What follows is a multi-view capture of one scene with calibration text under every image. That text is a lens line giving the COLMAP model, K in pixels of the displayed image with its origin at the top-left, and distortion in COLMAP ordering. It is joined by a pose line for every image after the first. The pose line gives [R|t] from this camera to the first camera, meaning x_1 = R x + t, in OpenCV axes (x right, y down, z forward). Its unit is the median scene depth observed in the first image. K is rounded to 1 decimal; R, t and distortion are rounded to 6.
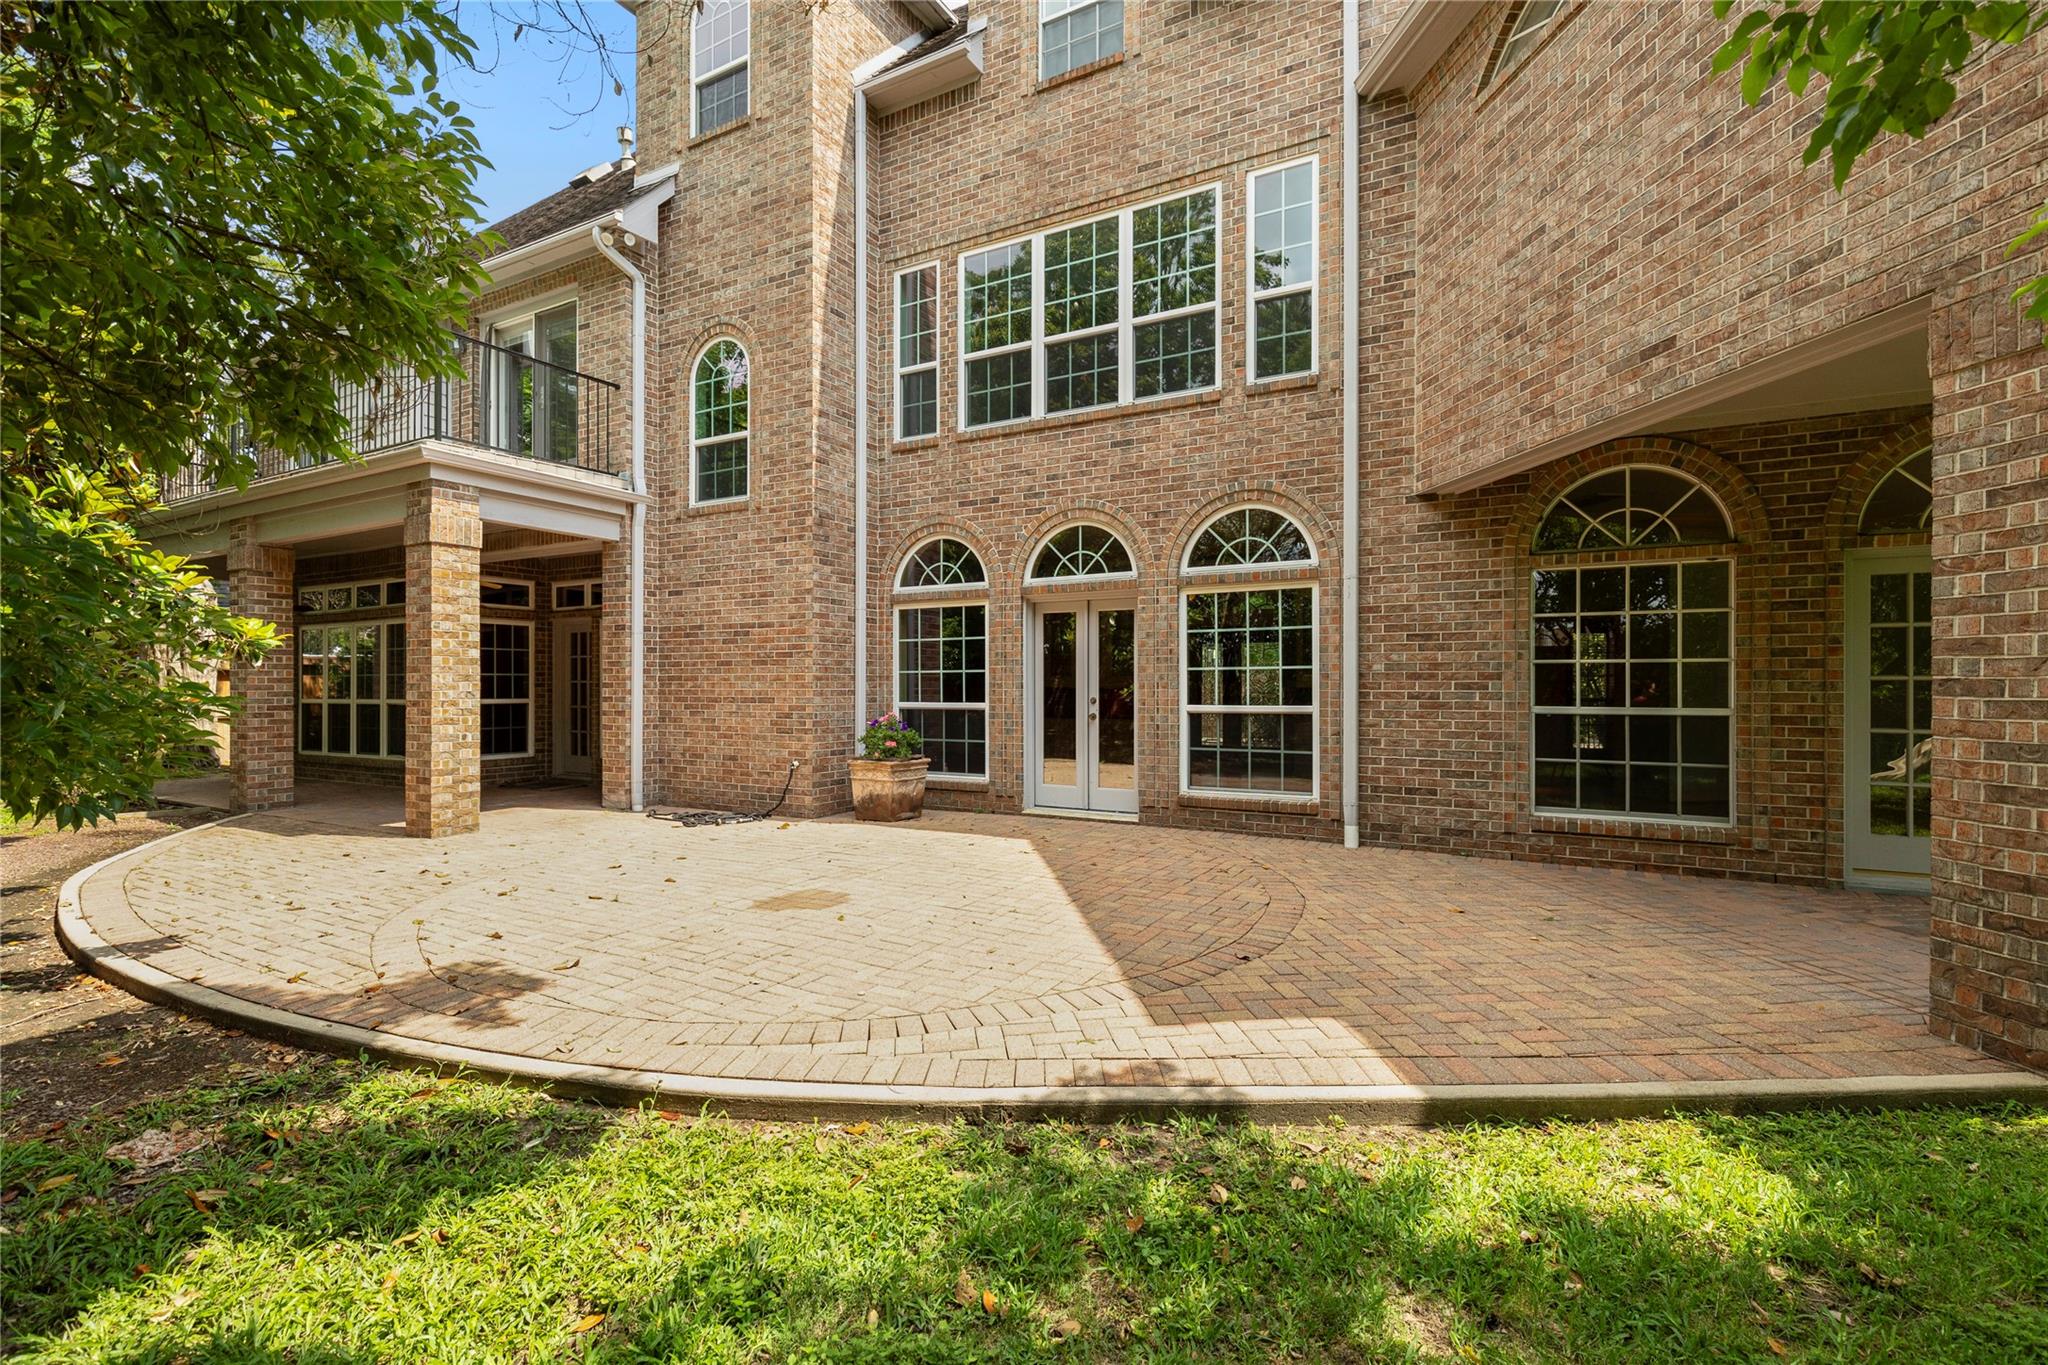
lens RADIAL K [[934.9, 0, 1040.7], [0, 934.9, 685.8], [0, 0, 1]] dist [0.001959, 0.000388]
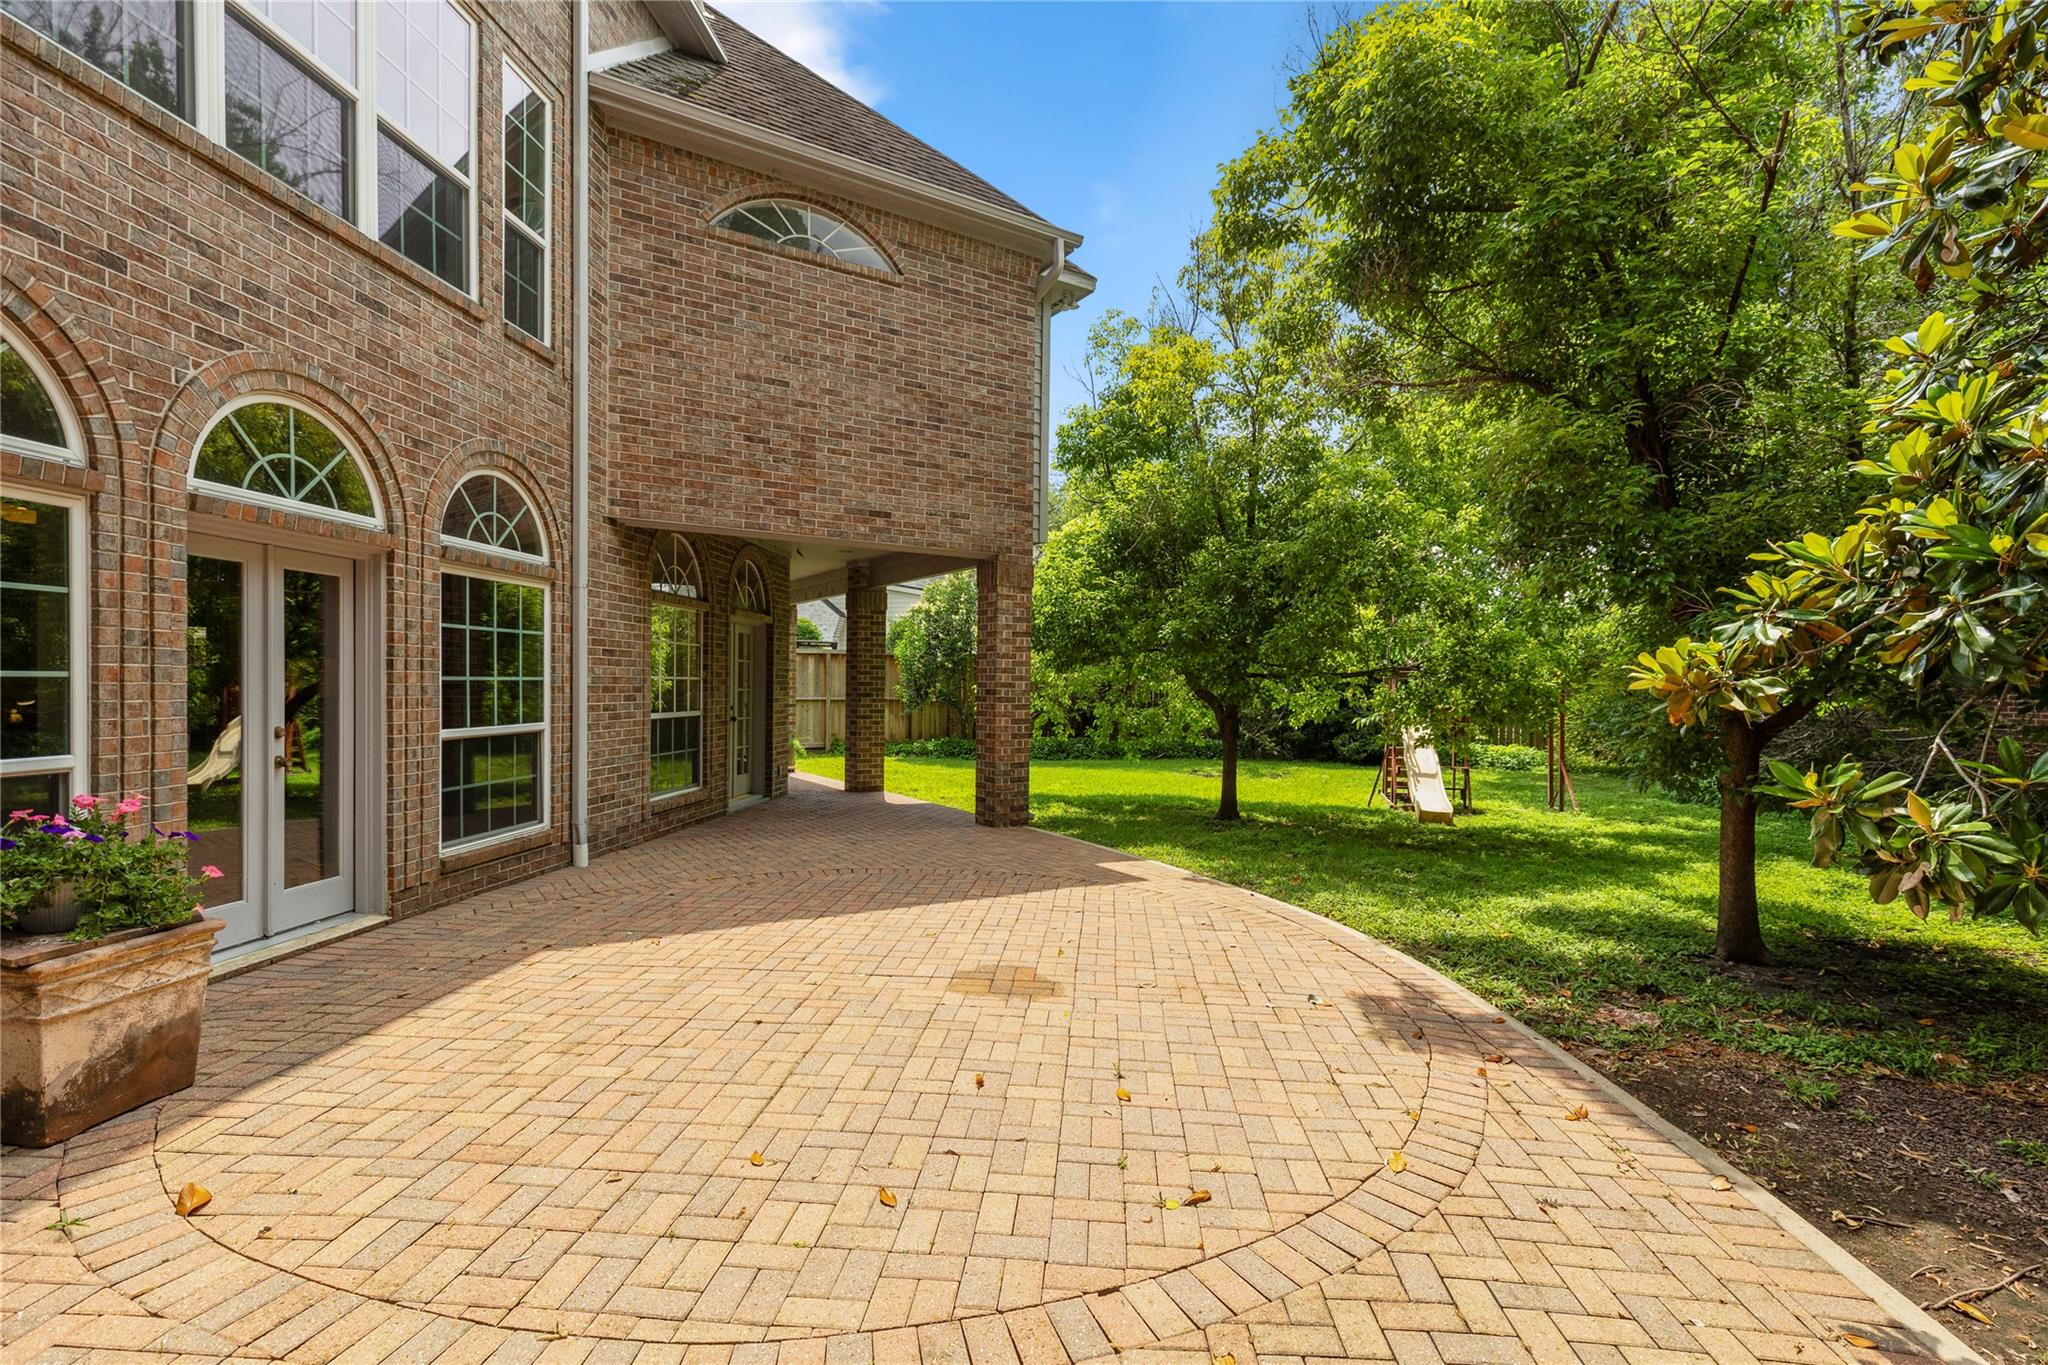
lens RADIAL K [[934.9, 0, 1040.7], [0, 934.9, 685.8], [0, 0, 1]] dist [0.001959, 0.000388]
pose [[-0.434789, -0.005288, 0.900517, -0.701423], [-0.012476, 0.999922, -0.000152, -0.018446], [-0.900446, -0.011301, -0.434821, 0.941324]]
